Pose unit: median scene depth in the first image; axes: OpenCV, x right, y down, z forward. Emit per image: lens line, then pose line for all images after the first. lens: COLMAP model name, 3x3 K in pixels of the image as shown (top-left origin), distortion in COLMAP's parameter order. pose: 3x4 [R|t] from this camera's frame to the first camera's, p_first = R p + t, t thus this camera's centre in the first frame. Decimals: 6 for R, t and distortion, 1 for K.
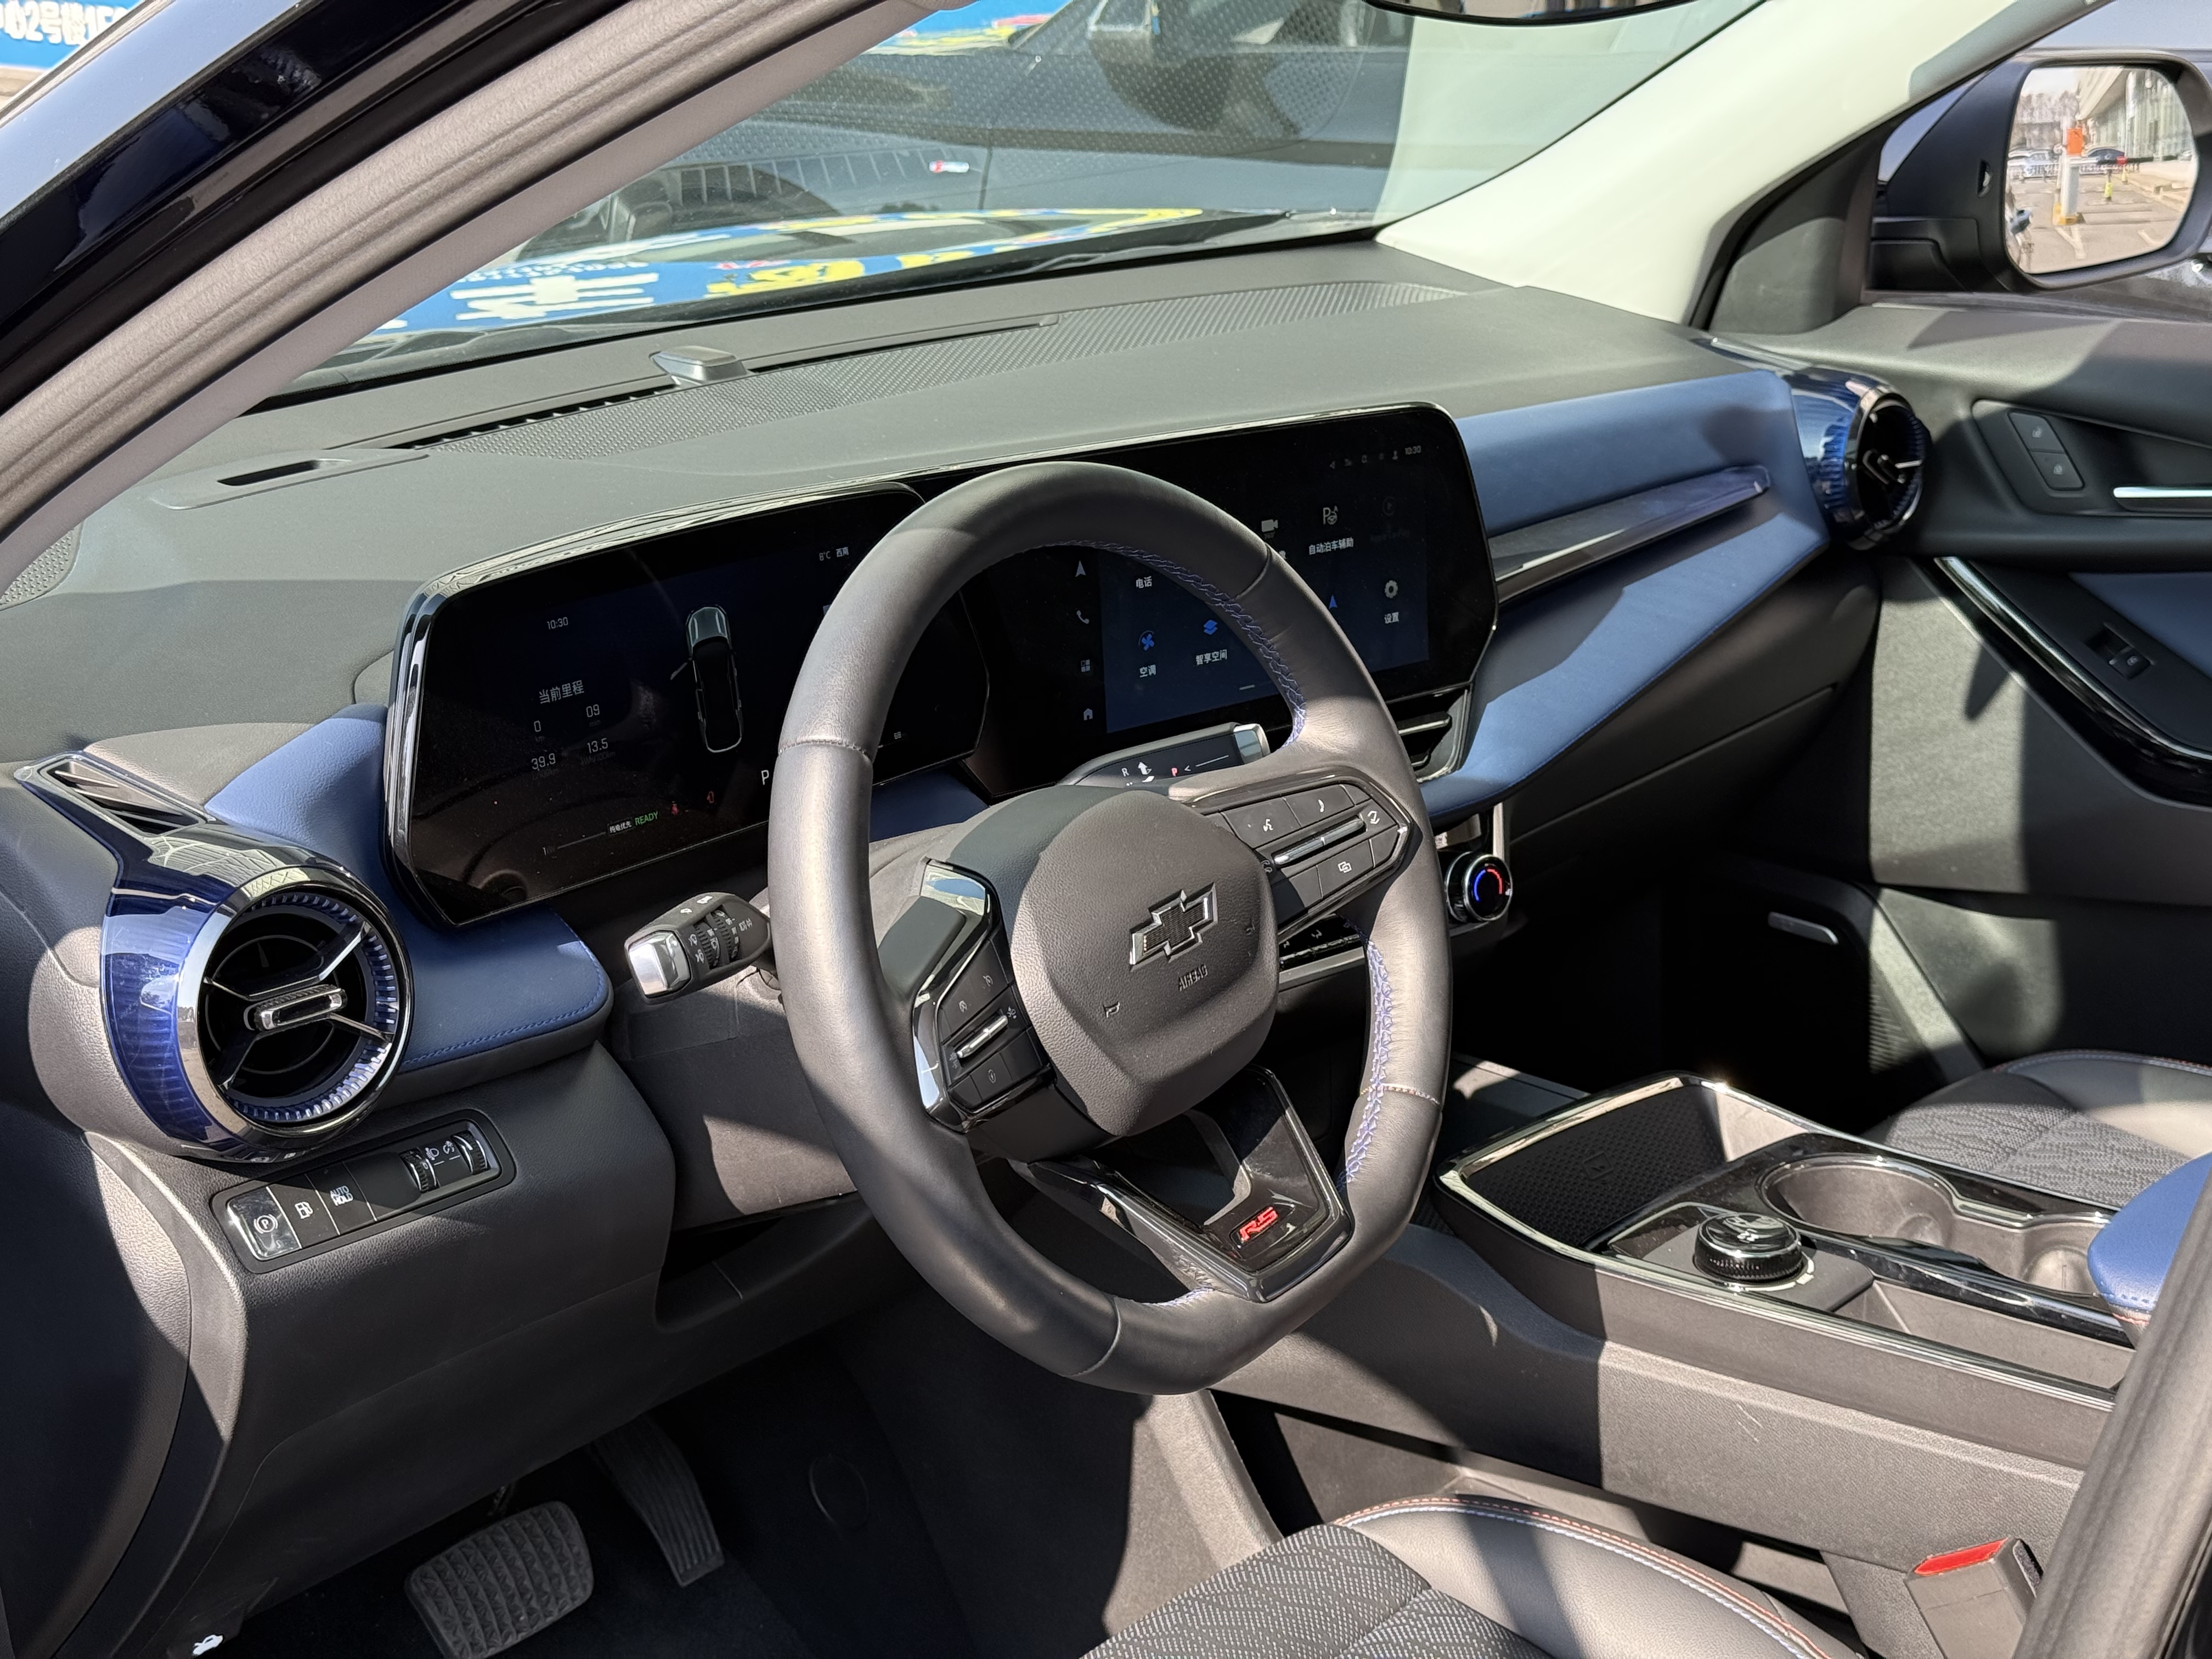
lens RADIAL K [[3049.6, 0, 1117.8], [0, 3049.6, 827.2], [0, 0, 1]] dist [0.111804, 0.000000]
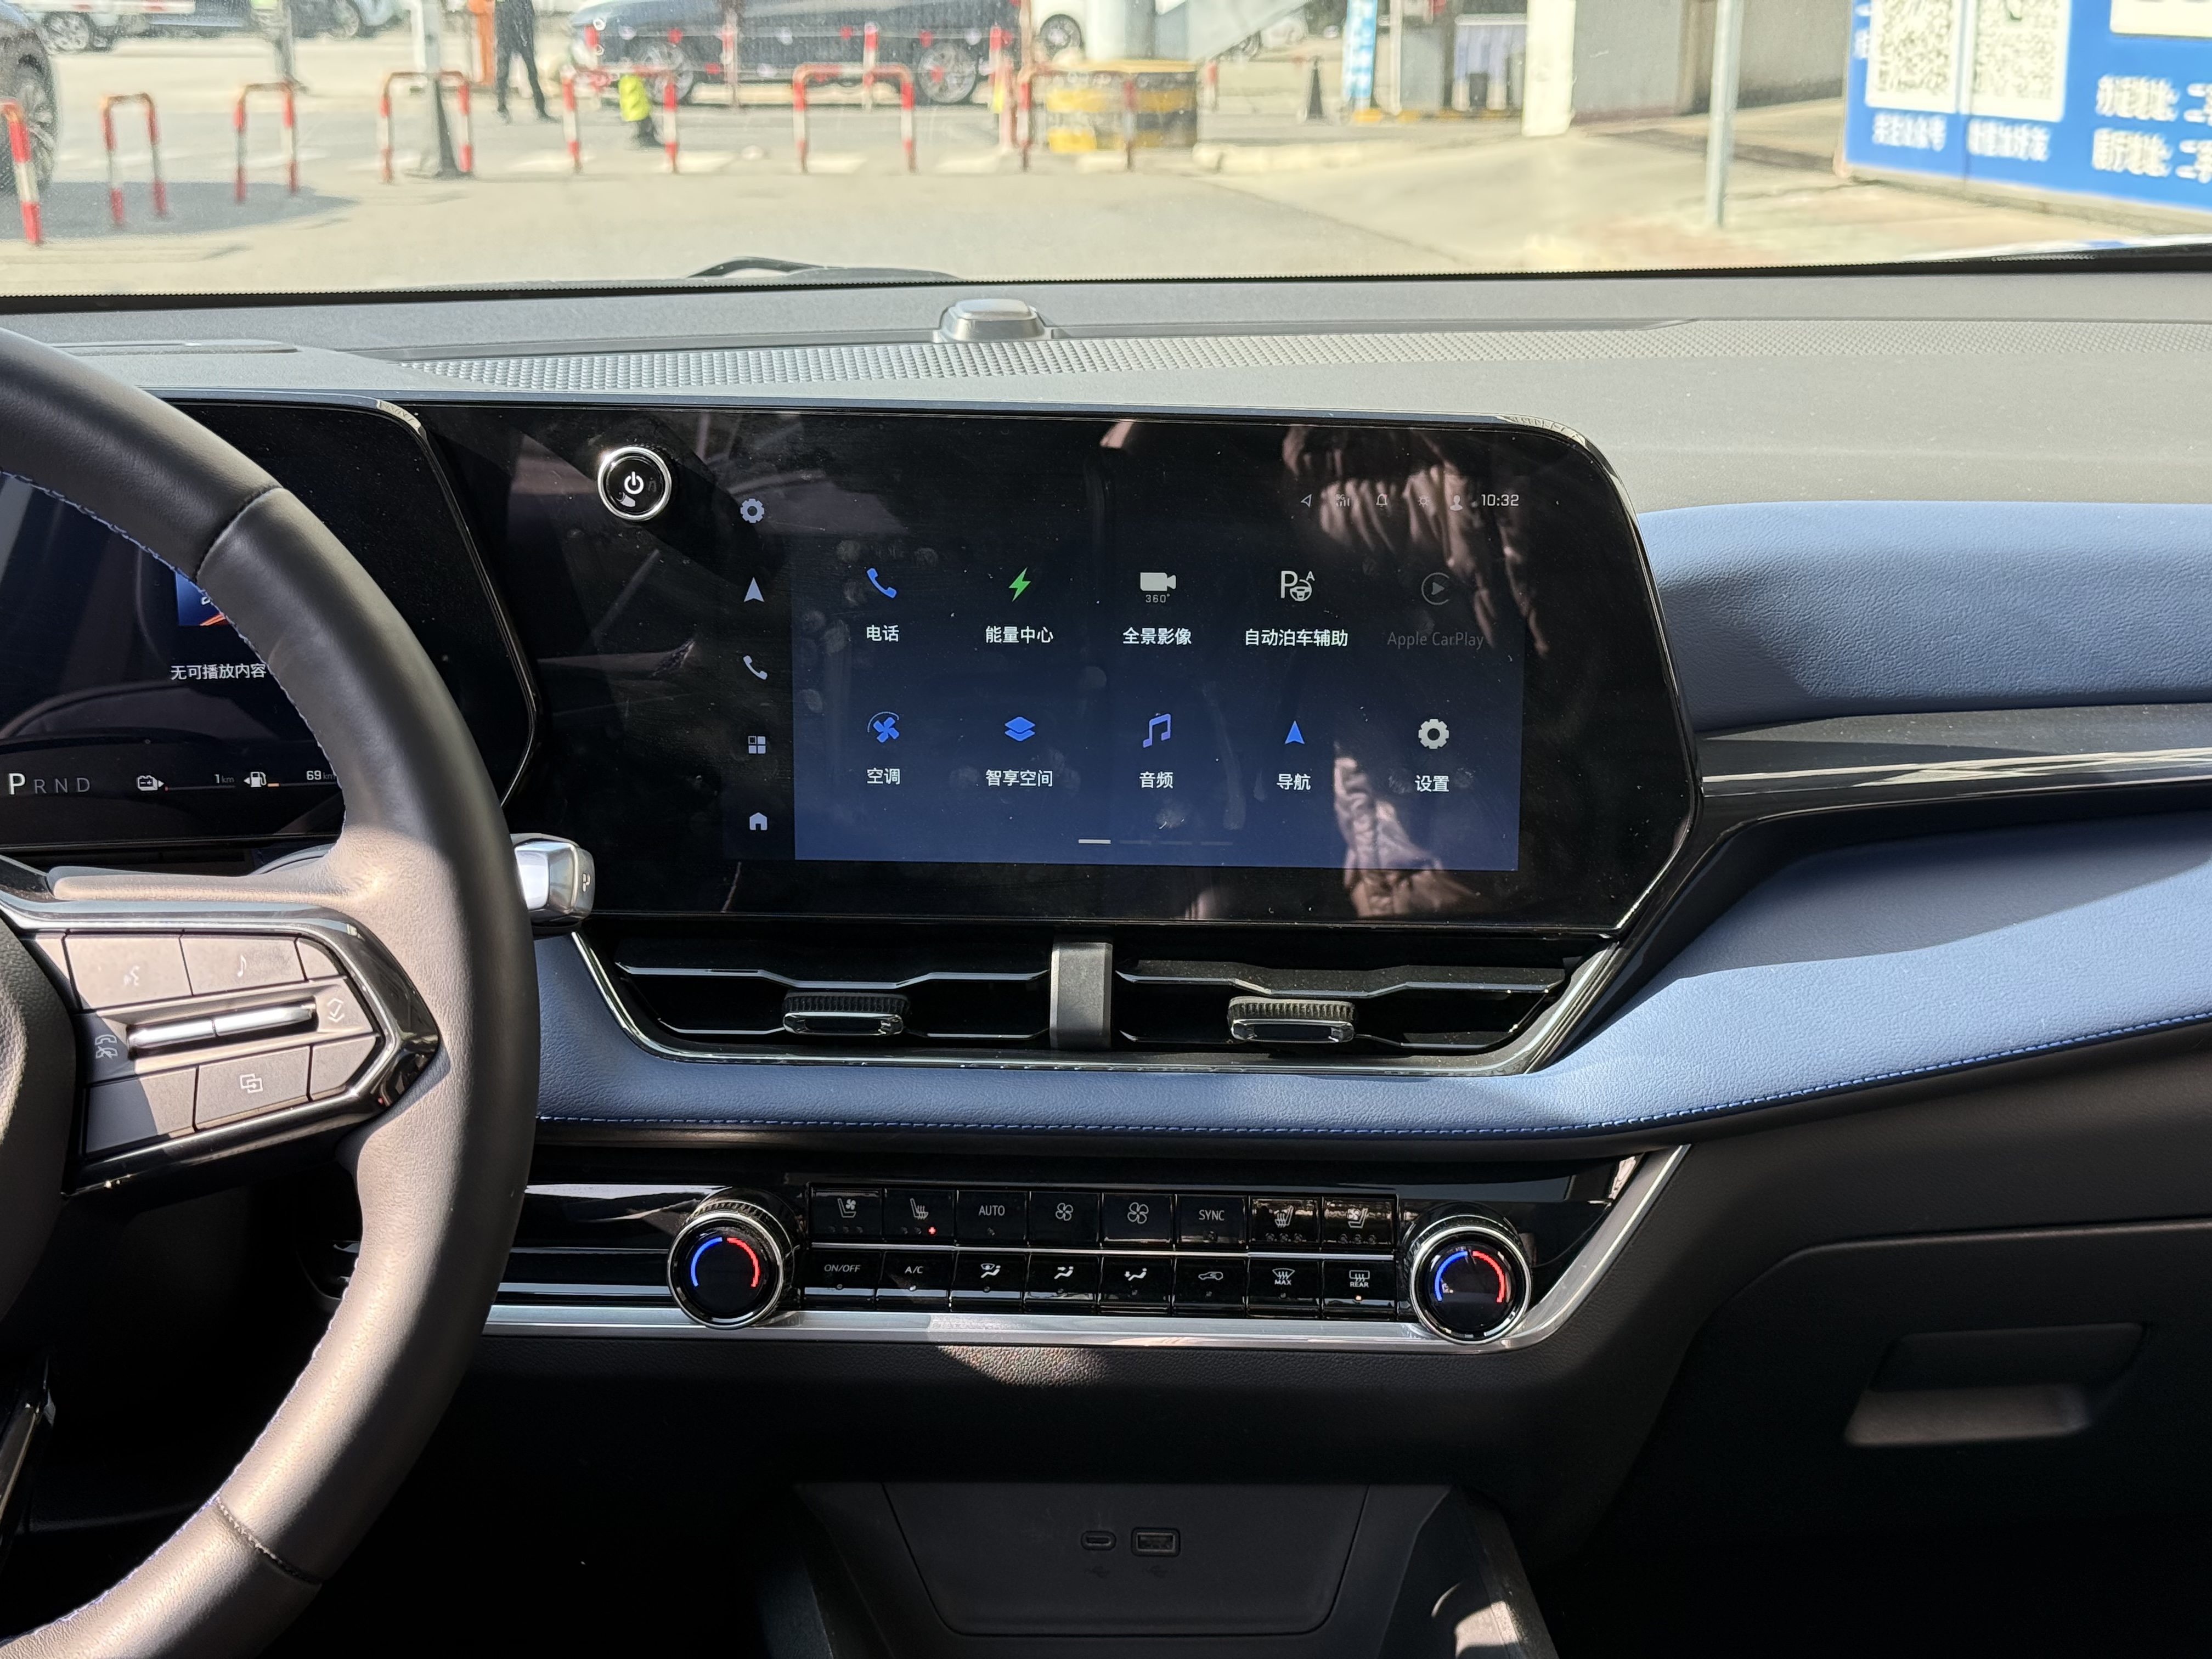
lens RADIAL K [[3049.6, 0, 1076.2], [0, 3049.6, 833.4], [0, 0, 1]] dist [0.111804, 0.000000]
pose [[0.716235, 0.175693, -0.675381, 0.399701], [-0.211246, 0.976969, 0.030124, -0.057587], [0.665118, 0.121096, 0.736854, 0.487650]]
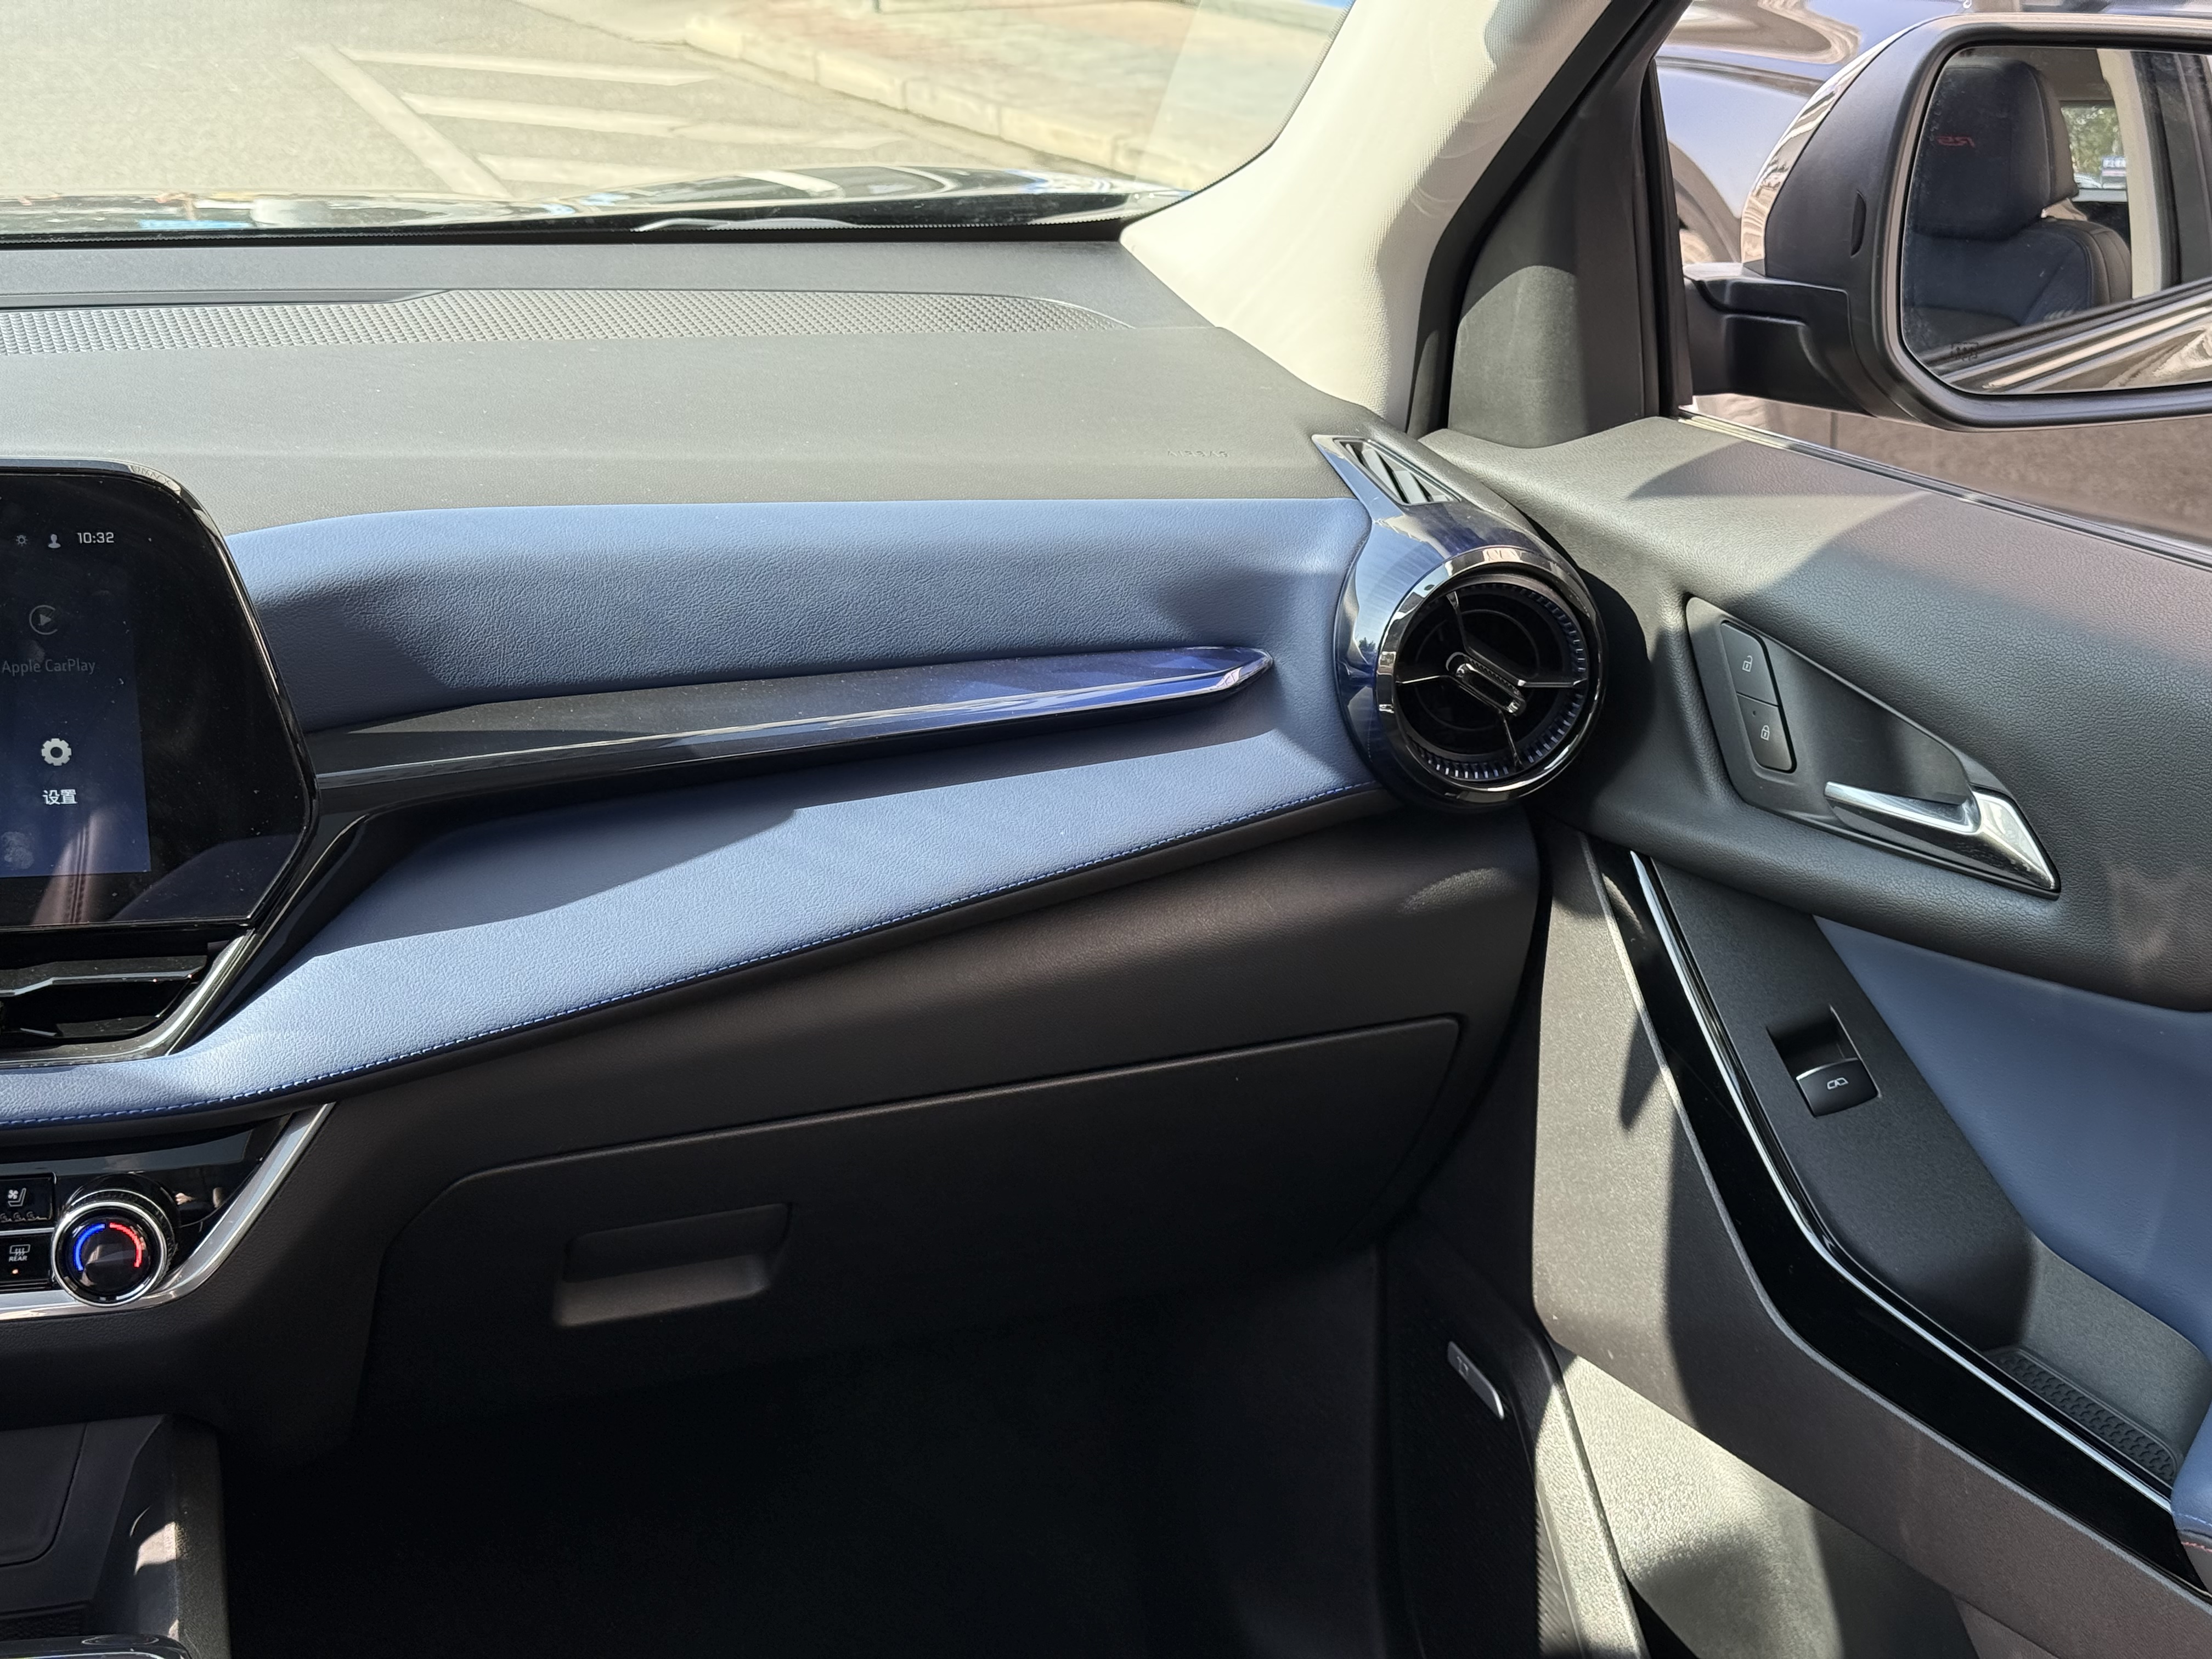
lens RADIAL K [[3049.6, 0, 1076.8], [0, 3049.6, 856.1], [0, 0, 1]] dist [0.111804, 0.000000]
pose [[0.866293, 0.180007, -0.465977, 0.524087], [-0.171562, 0.983290, 0.060895, -0.120823], [0.469152, 0.027191, 0.882699, 0.495190]]
